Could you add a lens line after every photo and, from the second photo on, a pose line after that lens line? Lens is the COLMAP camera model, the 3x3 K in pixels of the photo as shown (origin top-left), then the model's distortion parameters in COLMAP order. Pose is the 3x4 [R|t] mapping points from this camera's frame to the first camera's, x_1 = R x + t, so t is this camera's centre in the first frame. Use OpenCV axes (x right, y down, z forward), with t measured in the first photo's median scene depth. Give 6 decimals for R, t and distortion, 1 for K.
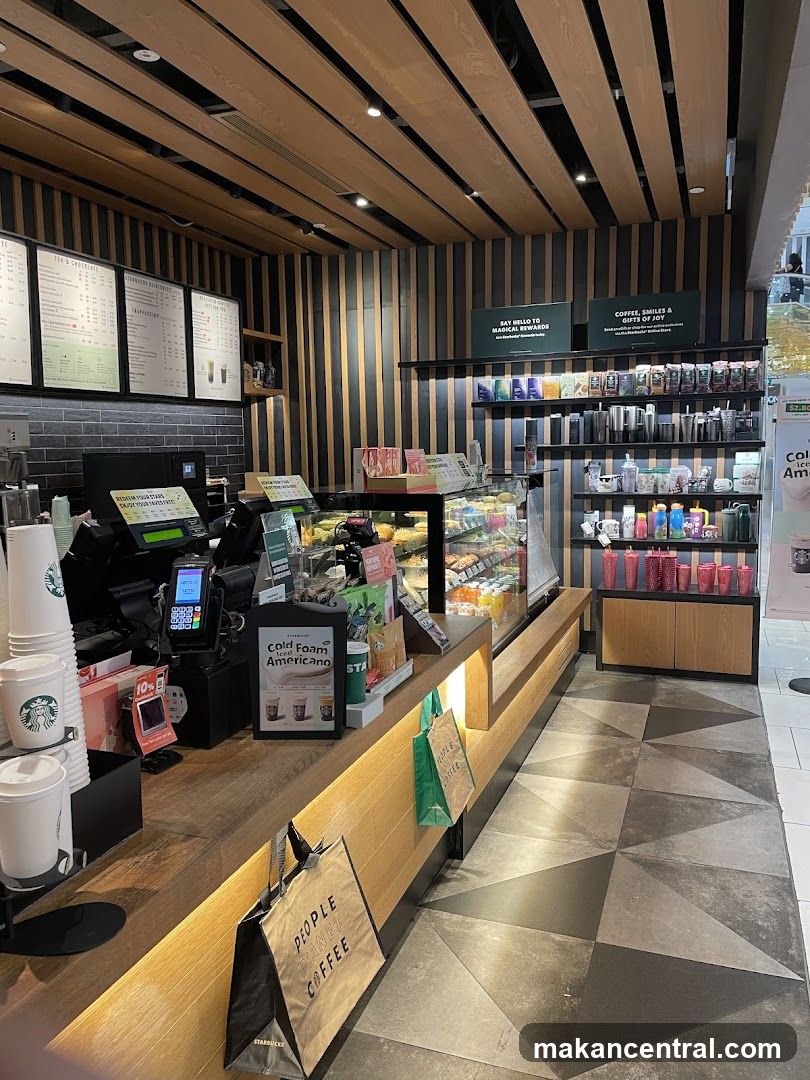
lens RADIAL K [[808.7, 0, 409.0], [0, 808.7, 542.5], [0, 0, 1]] dist [0.050746, 0.004020]
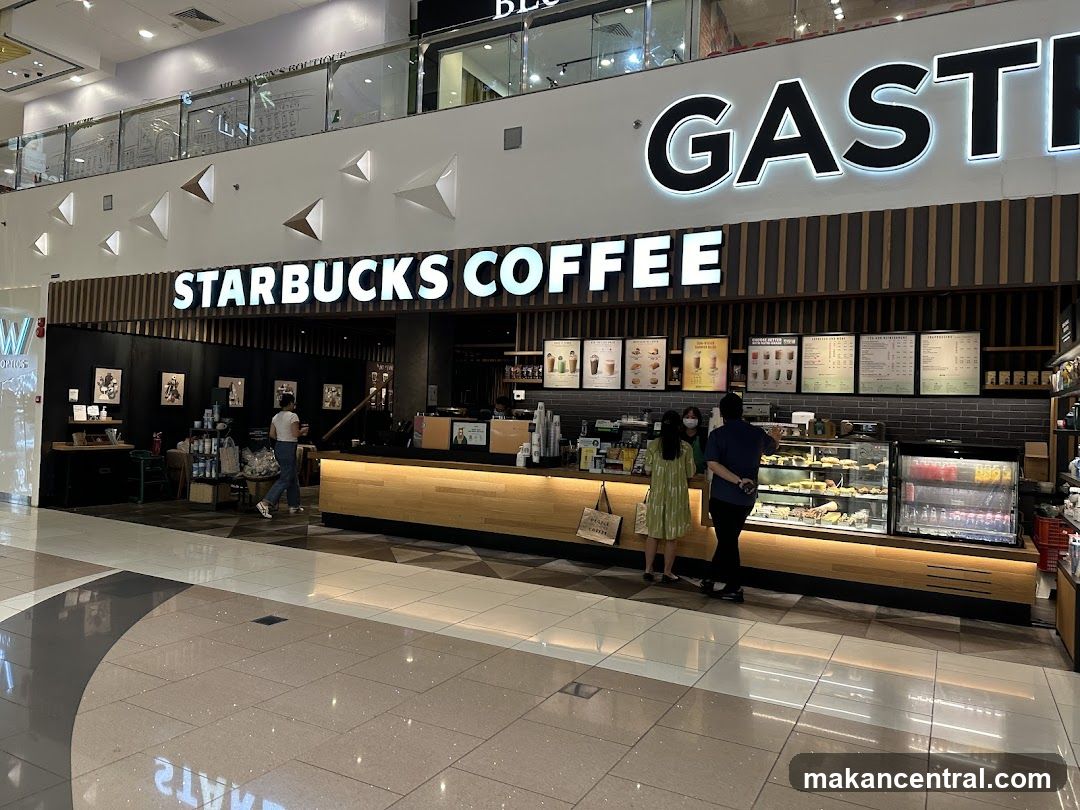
lens RADIAL K [[756.2, 0, 542.0], [0, 756.2, 405.2], [0, 0, 1]] dist [0.077646, -0.078238]
pose [[-0.143771, 0.001308, -0.989610, 1.317263], [-0.163287, 0.986261, 0.025026, -0.060590], [0.976047, 0.165189, -0.141582, 0.420060]]
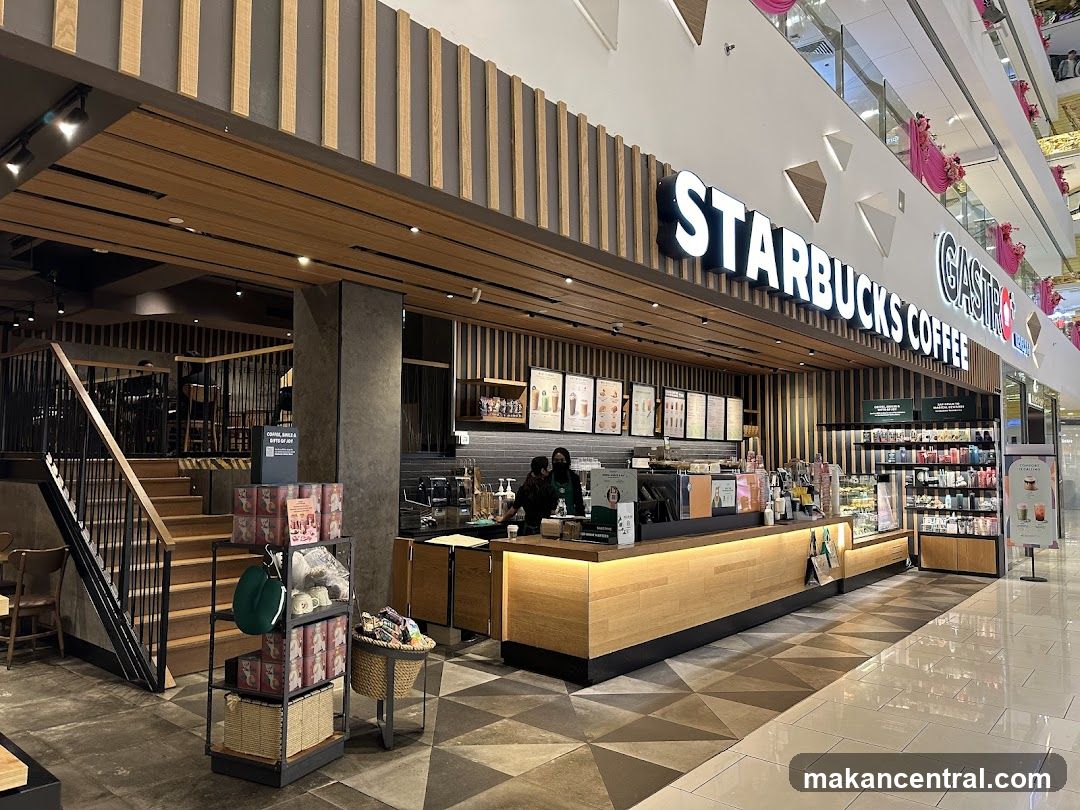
lens RADIAL K [[756.2, 0, 531.7], [0, 756.2, 409.9], [0, 0, 1]] dist [0.077646, -0.078238]
pose [[0.938310, 0.000033, -0.345795, -0.022700], [-0.066571, 0.981311, -0.180546, 0.166397], [0.339327, 0.192428, 0.920776, -1.181435]]
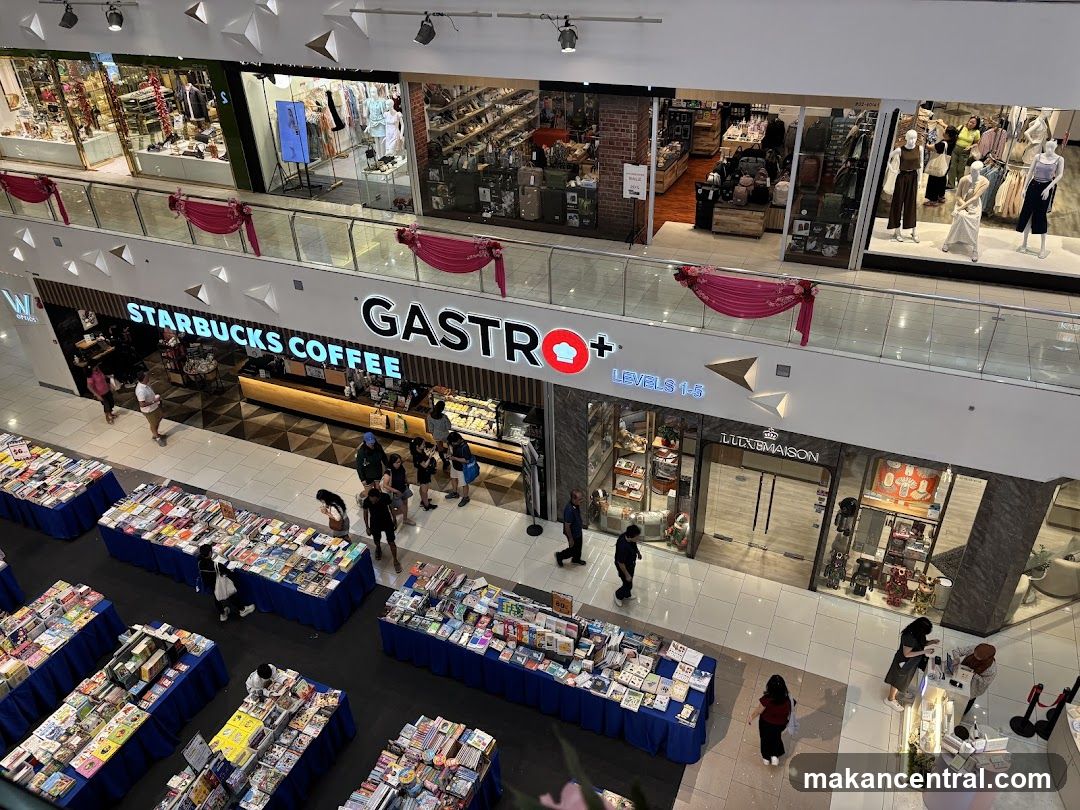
lens RADIAL K [[808.7, 0, 510.5], [0, 808.7, 388.9], [0, 0, 1]] dist [0.050746, 0.004020]
pose [[-0.085846, 0.555017, -0.827397, 2.328441], [-0.077261, 0.824254, 0.560924, -1.648488], [0.993308, 0.112078, -0.027878, 0.892976]]
